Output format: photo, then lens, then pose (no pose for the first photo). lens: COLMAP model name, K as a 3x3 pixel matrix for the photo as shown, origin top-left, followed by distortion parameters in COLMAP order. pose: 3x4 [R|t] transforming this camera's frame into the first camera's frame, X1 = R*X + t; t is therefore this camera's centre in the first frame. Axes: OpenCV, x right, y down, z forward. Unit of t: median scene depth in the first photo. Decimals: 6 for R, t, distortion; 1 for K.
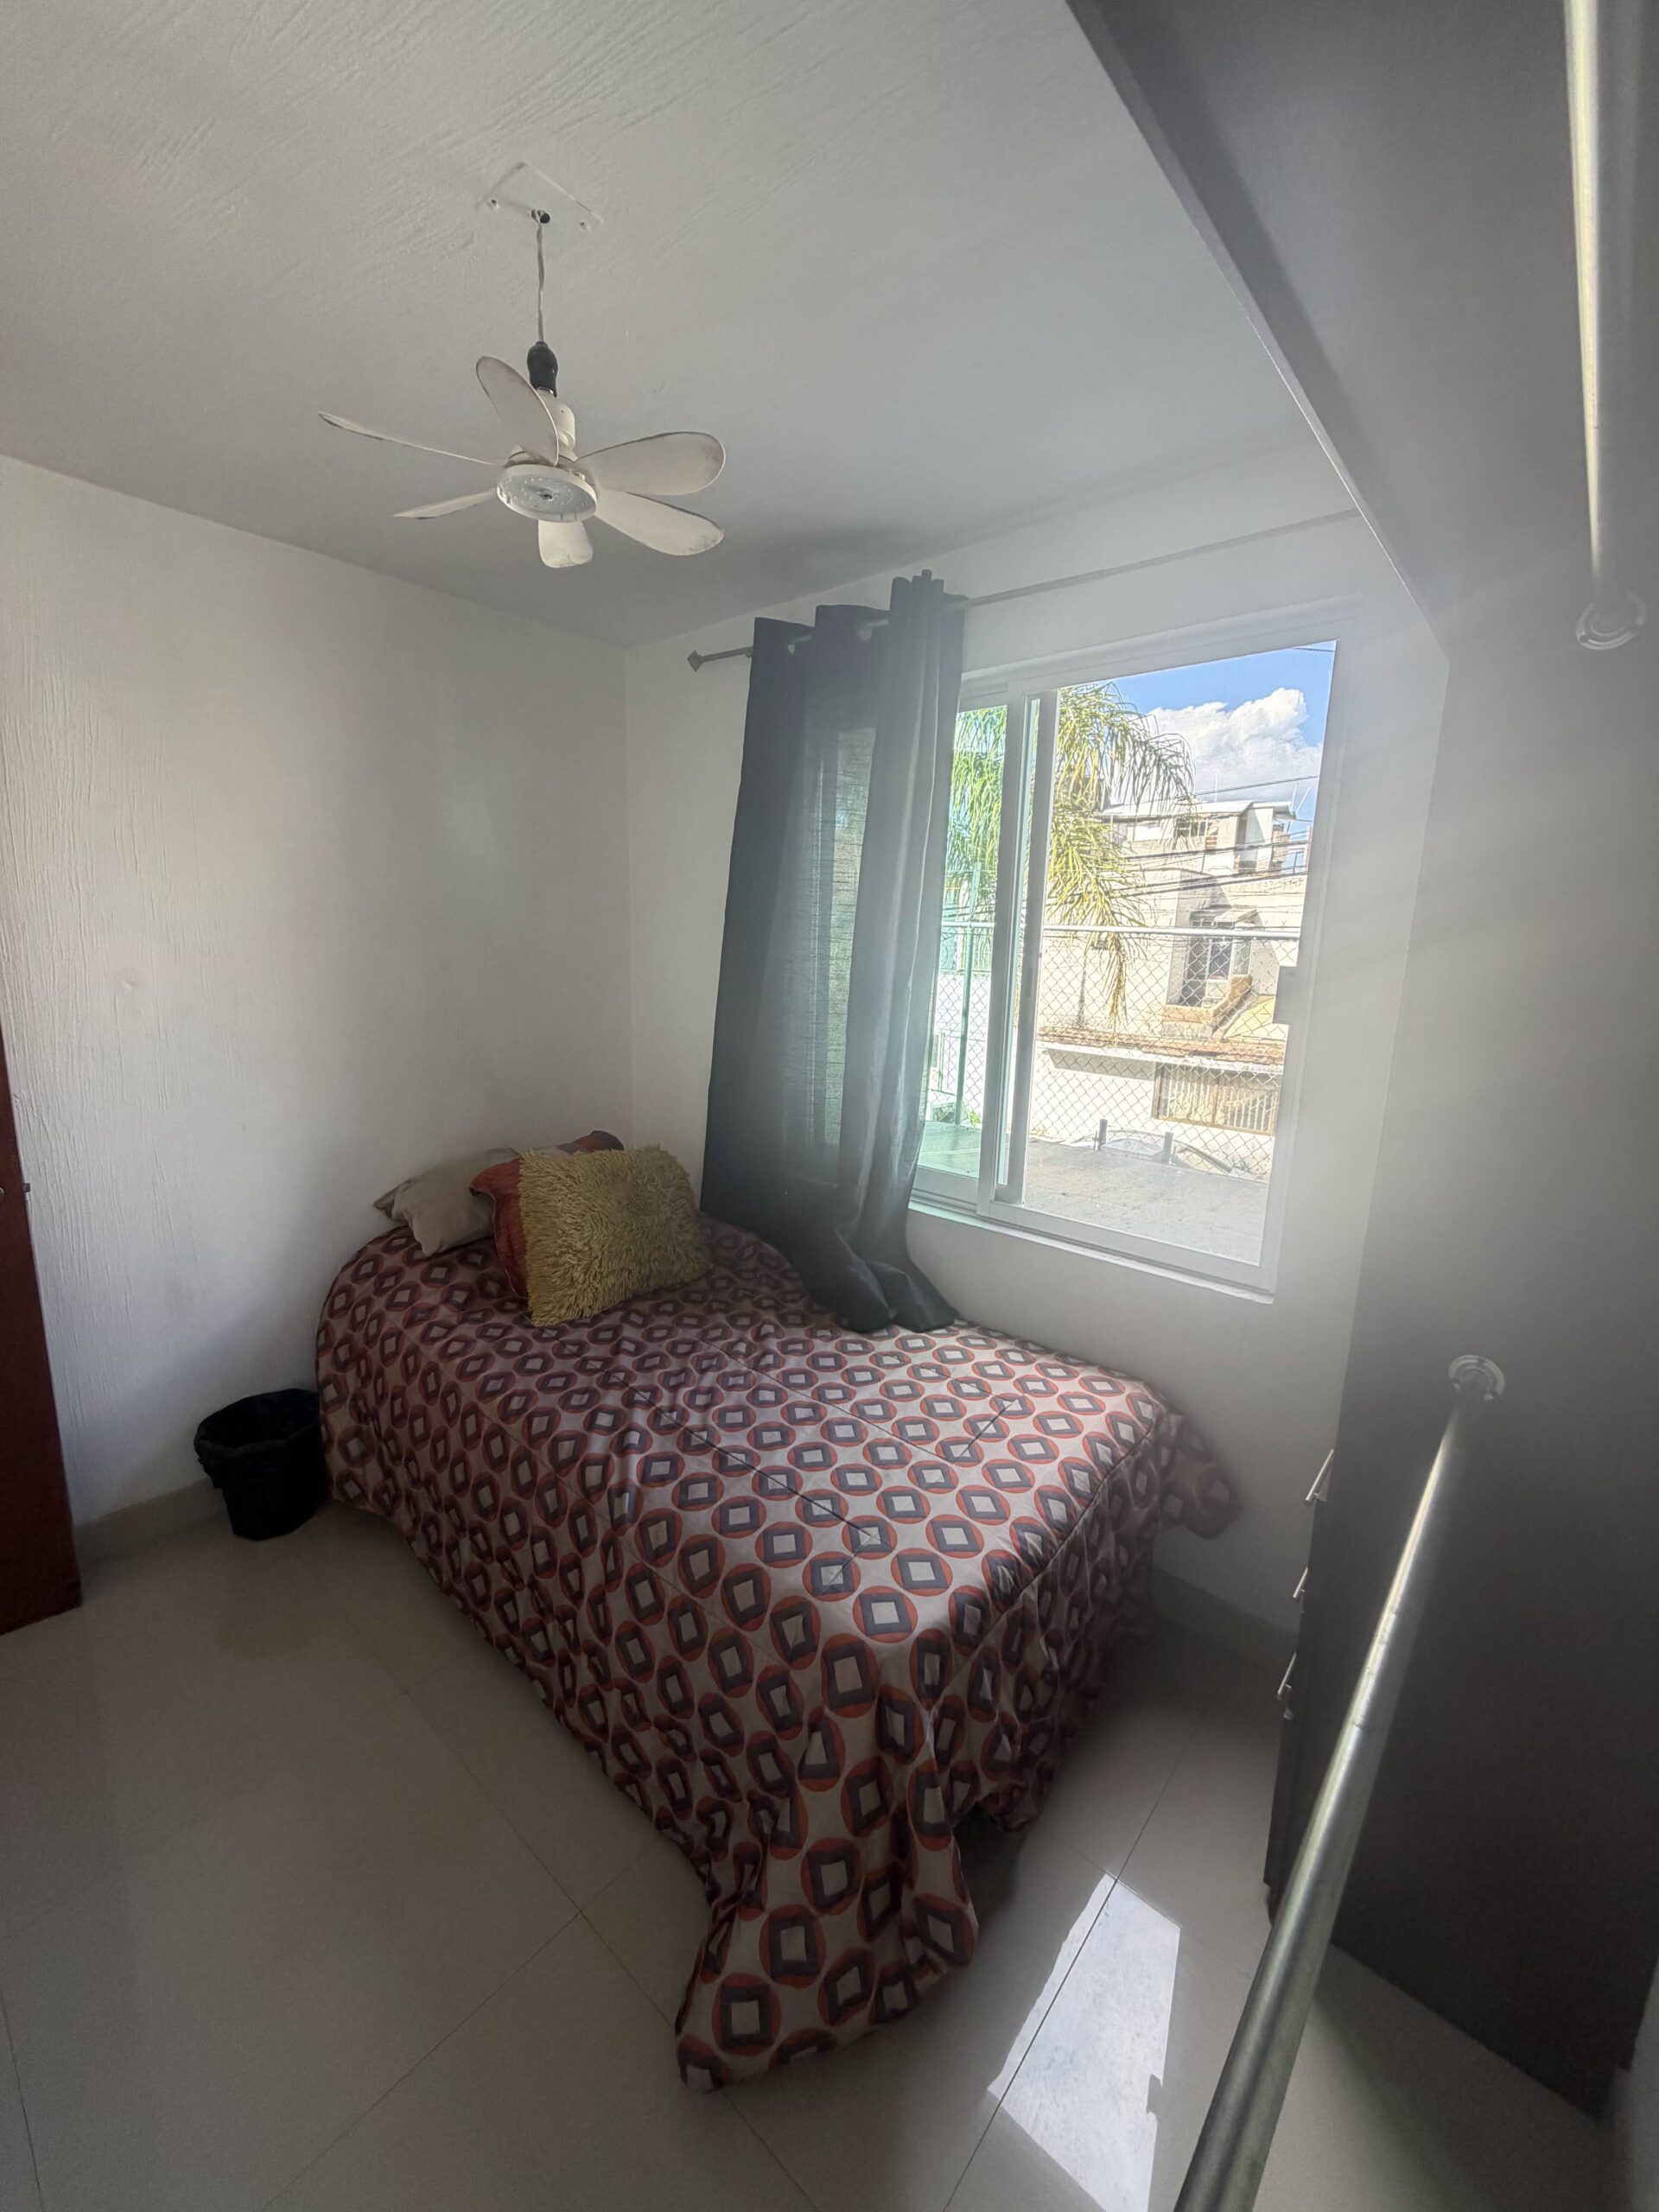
lens RADIAL K [[897.6, 0, 826.9], [0, 897.6, 1103.0], [0, 0, 1]] dist [0.010007, -0.000299]
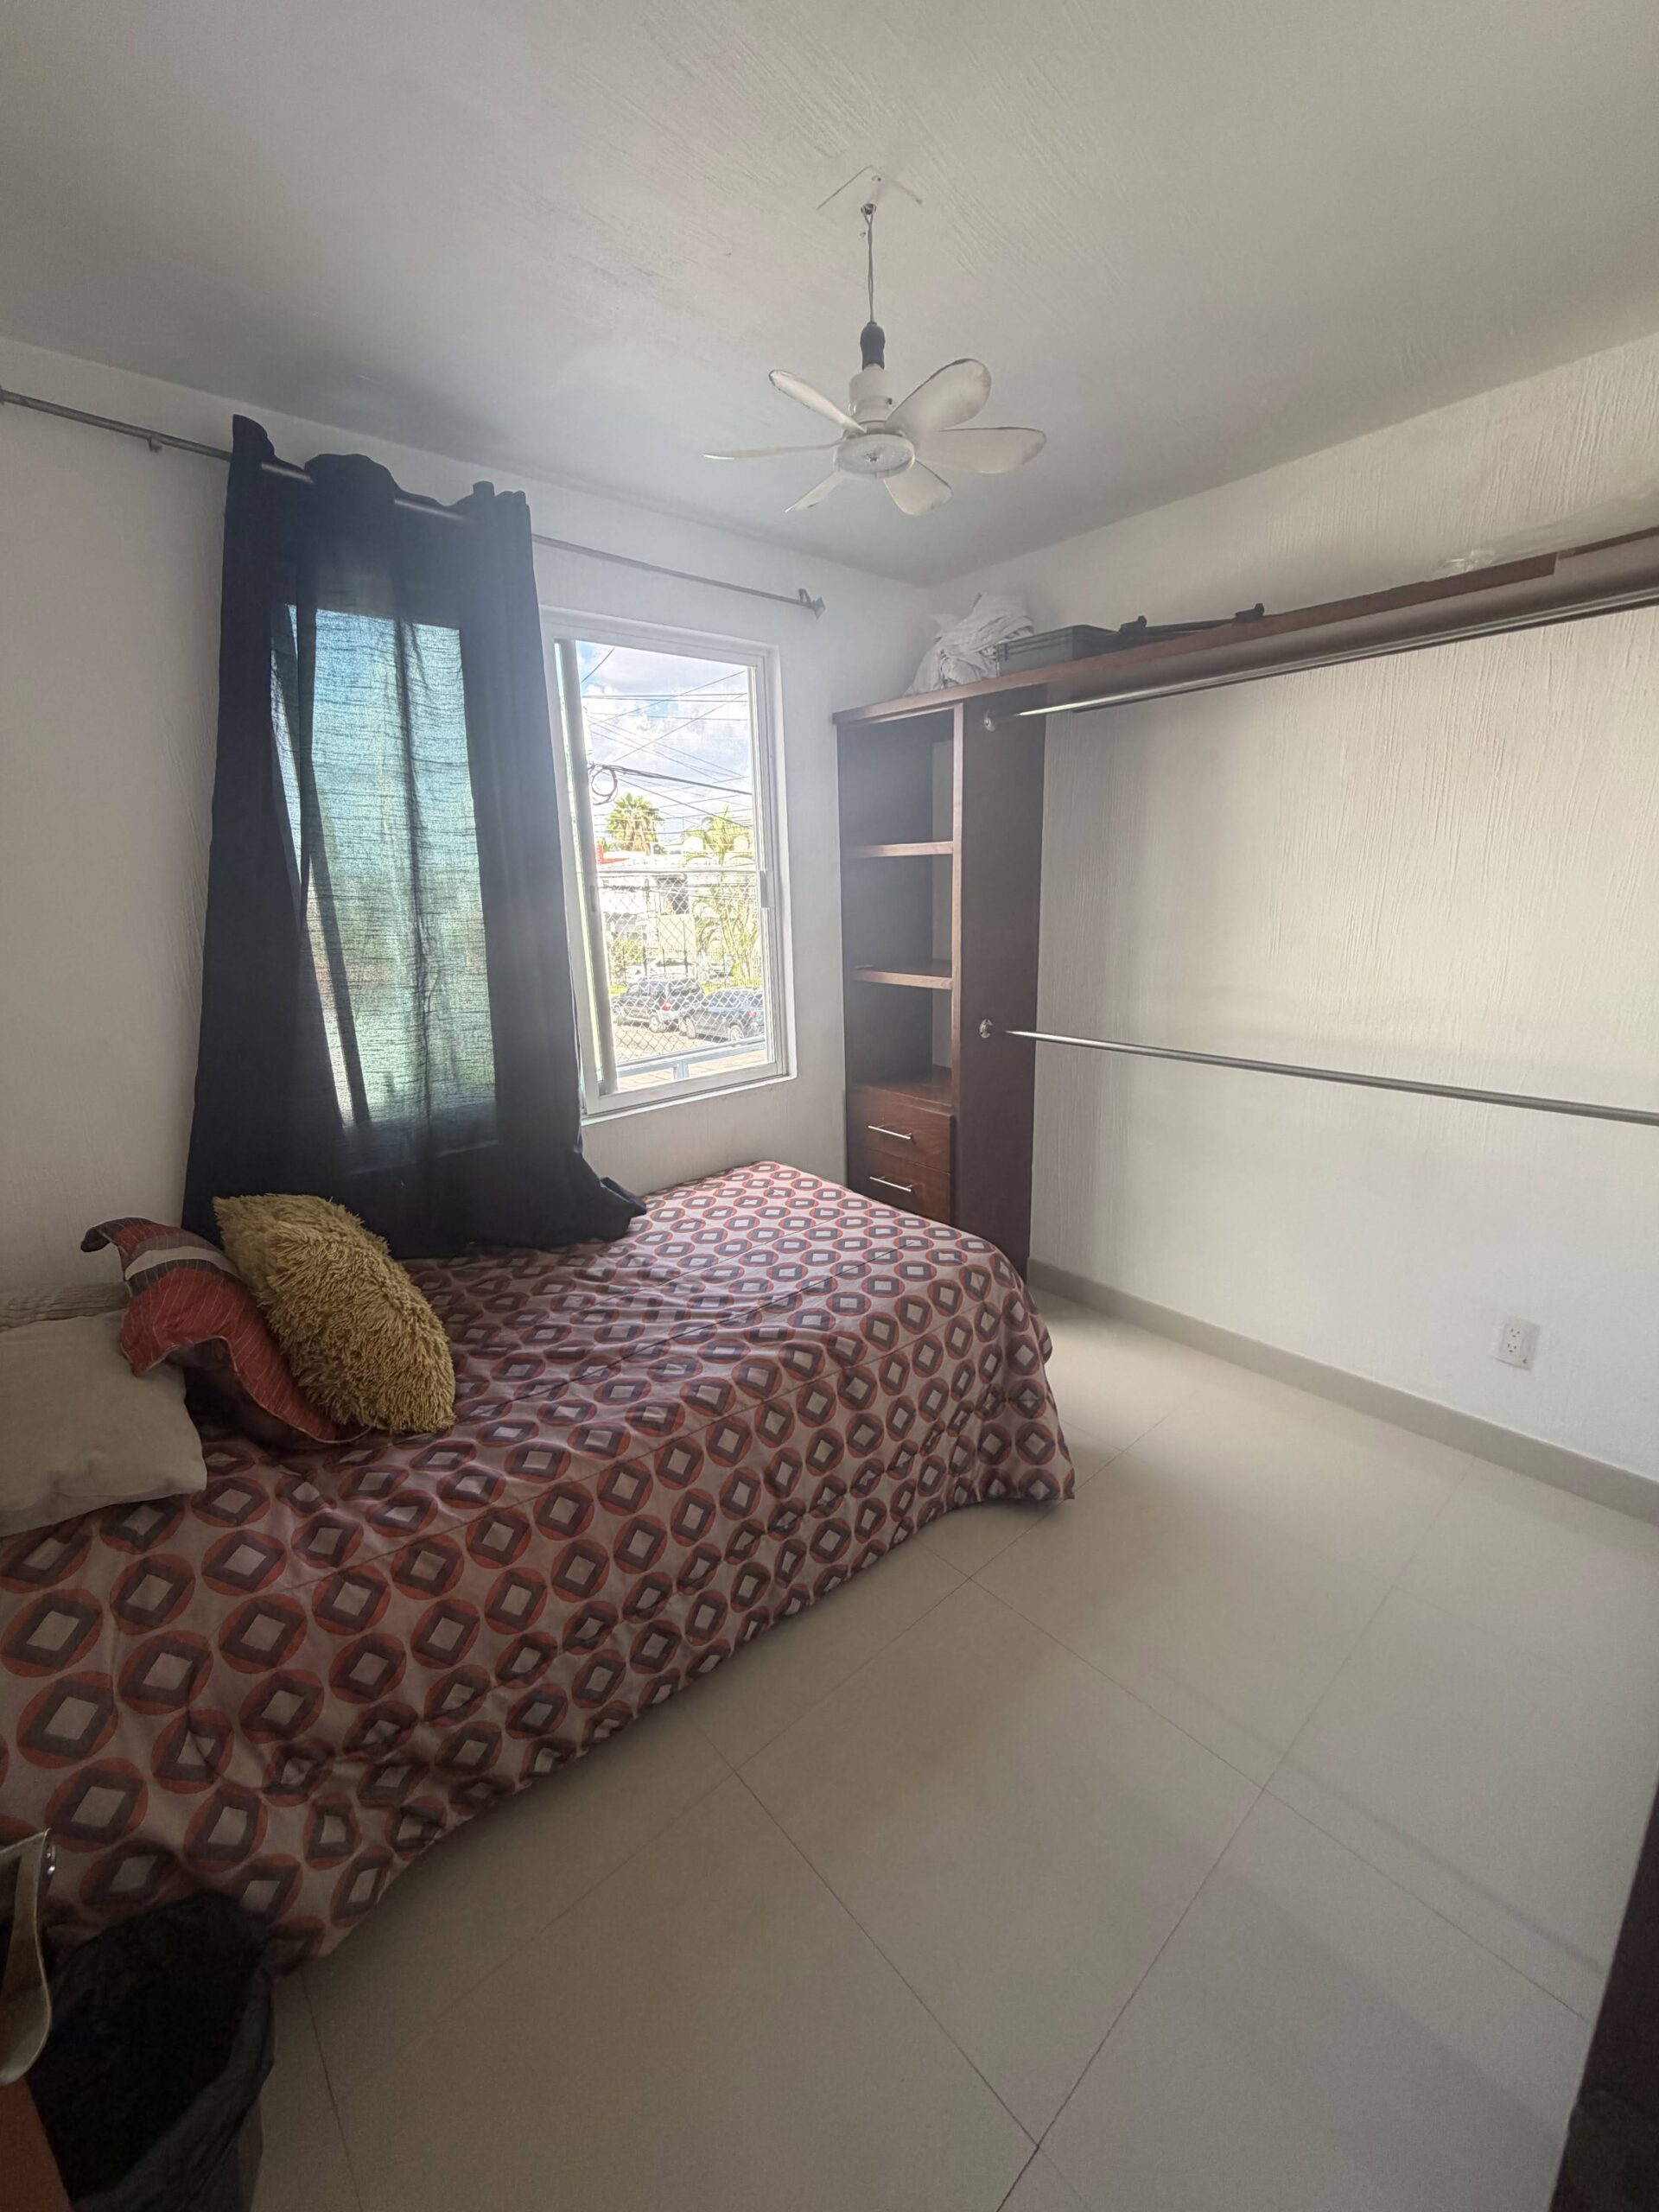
lens RADIAL K [[897.6, 0, 831.0], [0, 897.6, 1107.7], [0, 0, 1]] dist [0.010007, -0.000299]
pose [[0.121898, -0.278791, 0.952584, -1.001827], [0.223295, 0.942841, 0.247366, -0.108373], [-0.967099, 0.182553, 0.177183, 0.601487]]
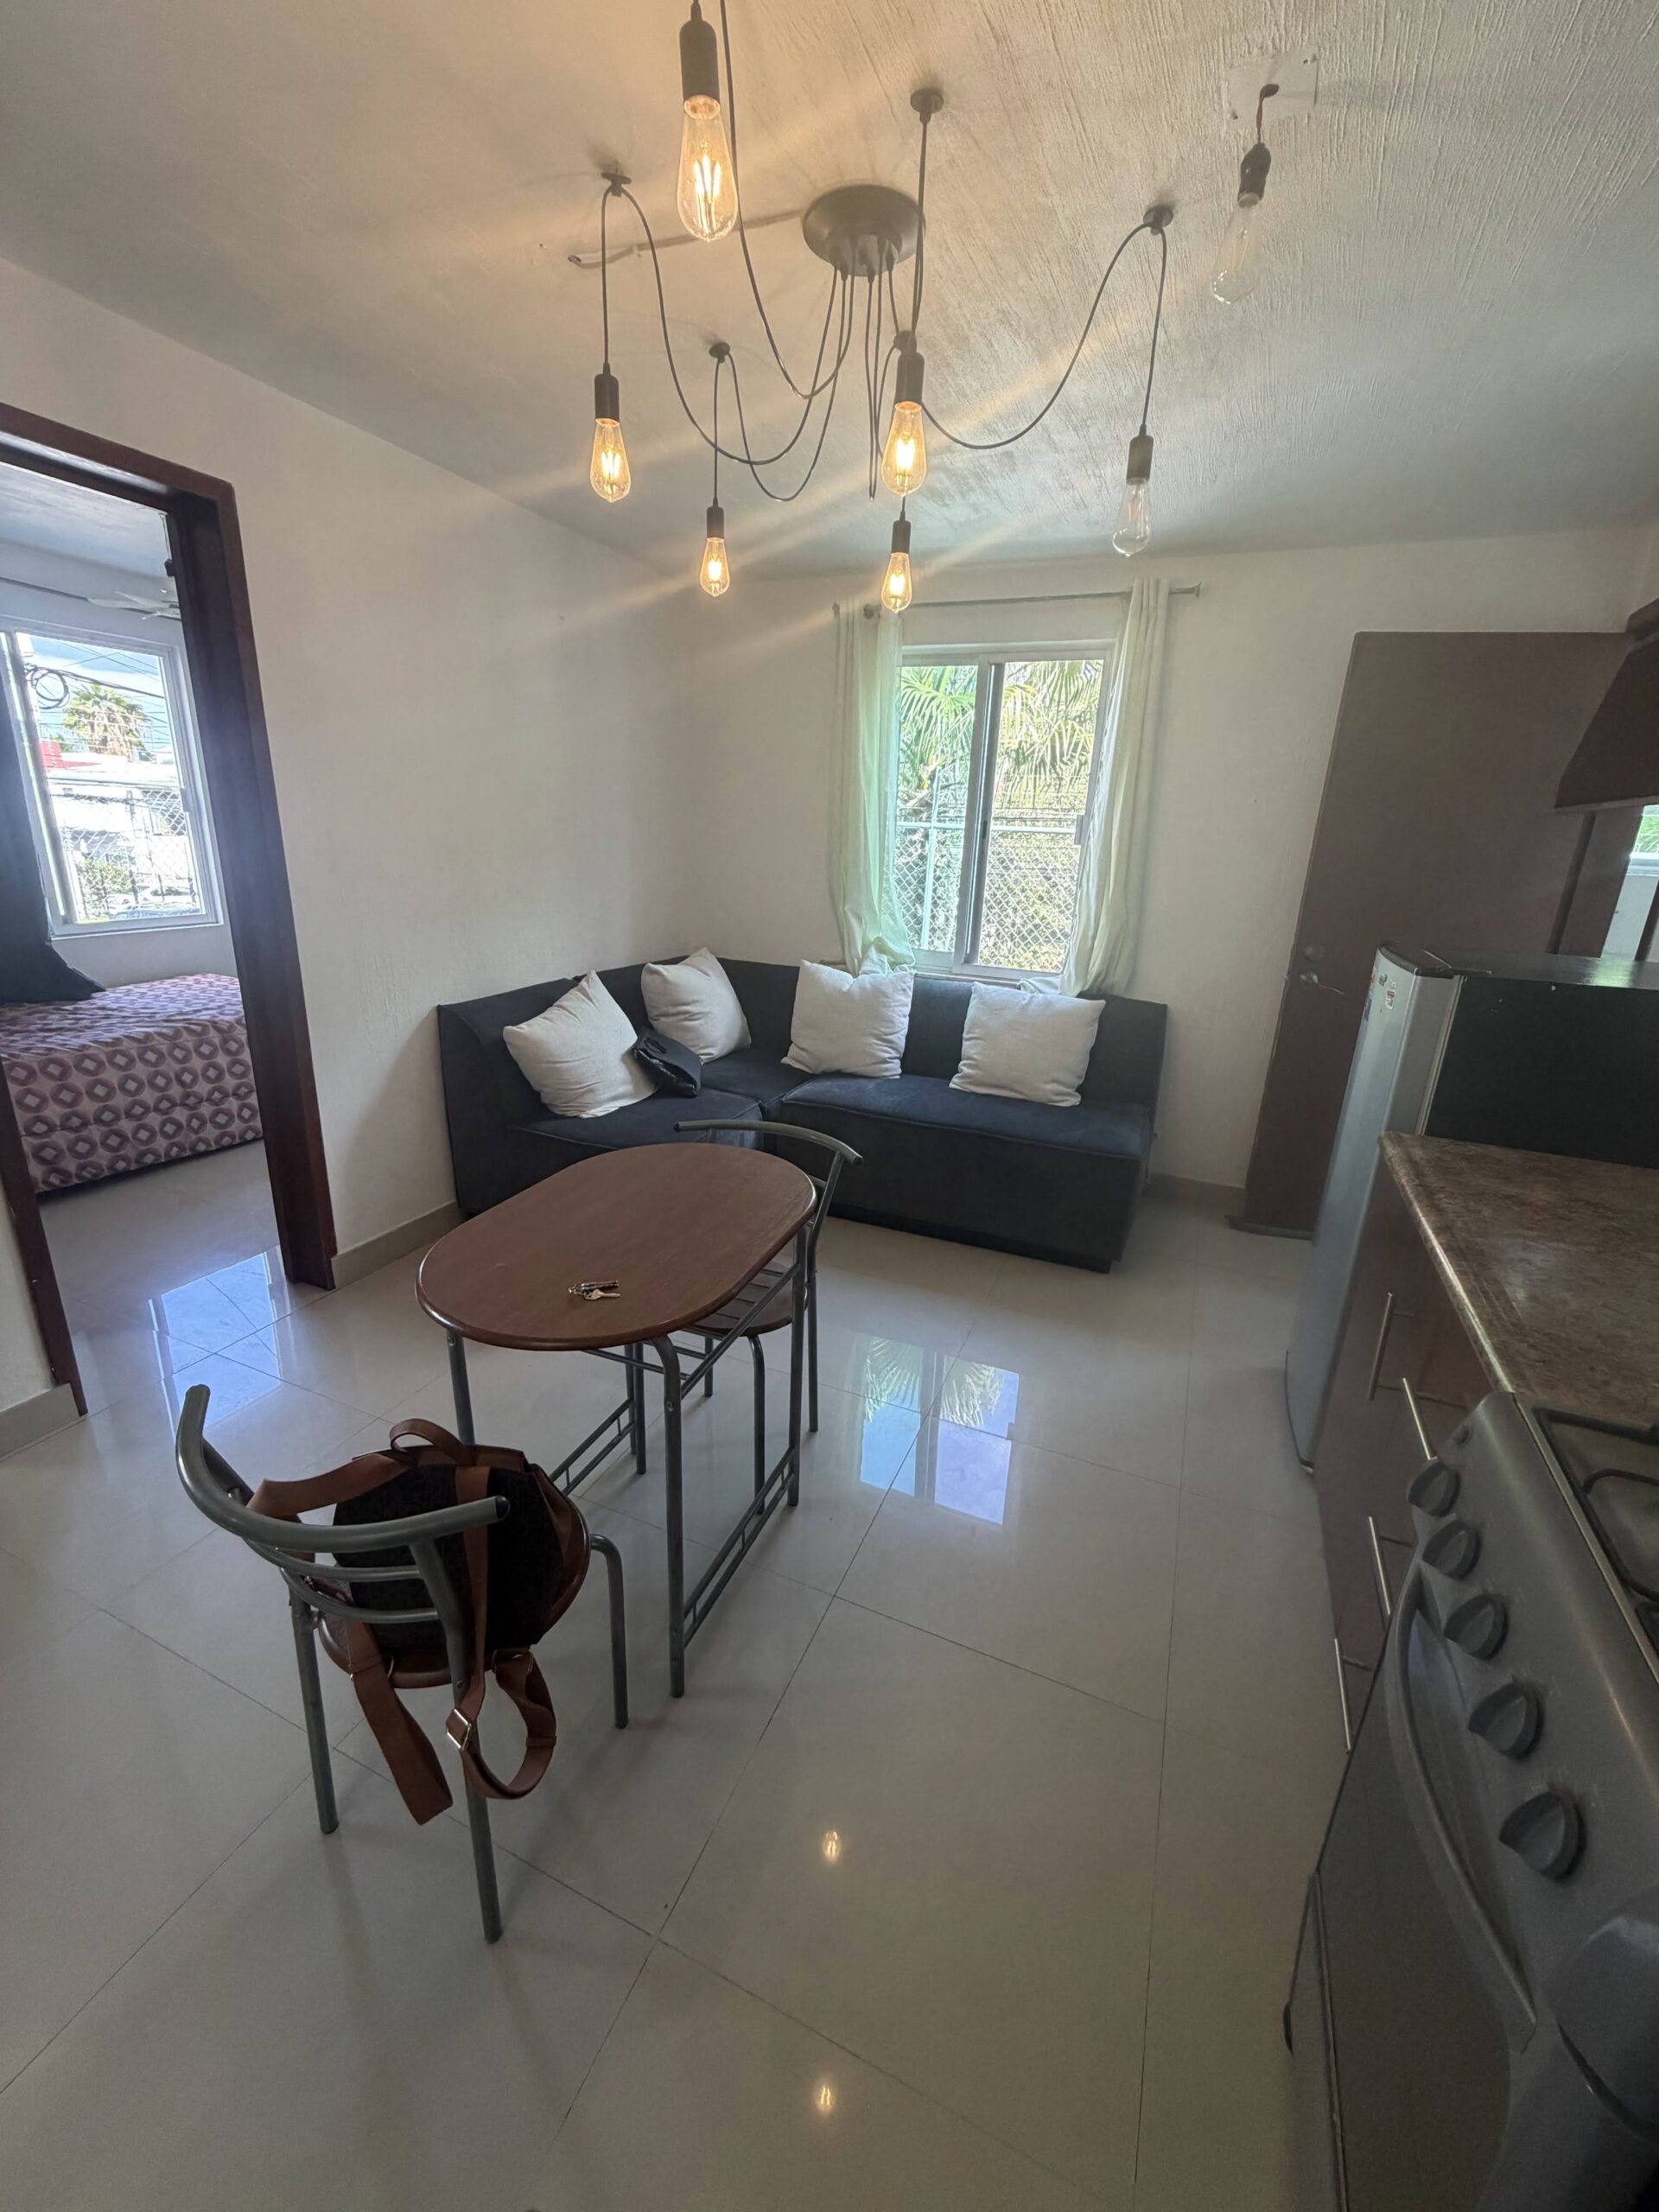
lens RADIAL K [[897.6, 0, 830.4], [0, 897.6, 1106.0], [0, 0, 1]] dist [0.010007, -0.000299]
pose [[-0.303939, -0.322143, 0.896574, -2.363211], [0.134636, 0.917127, 0.375169, -0.032267], [-0.943130, 0.234739, -0.235379, 0.066498]]
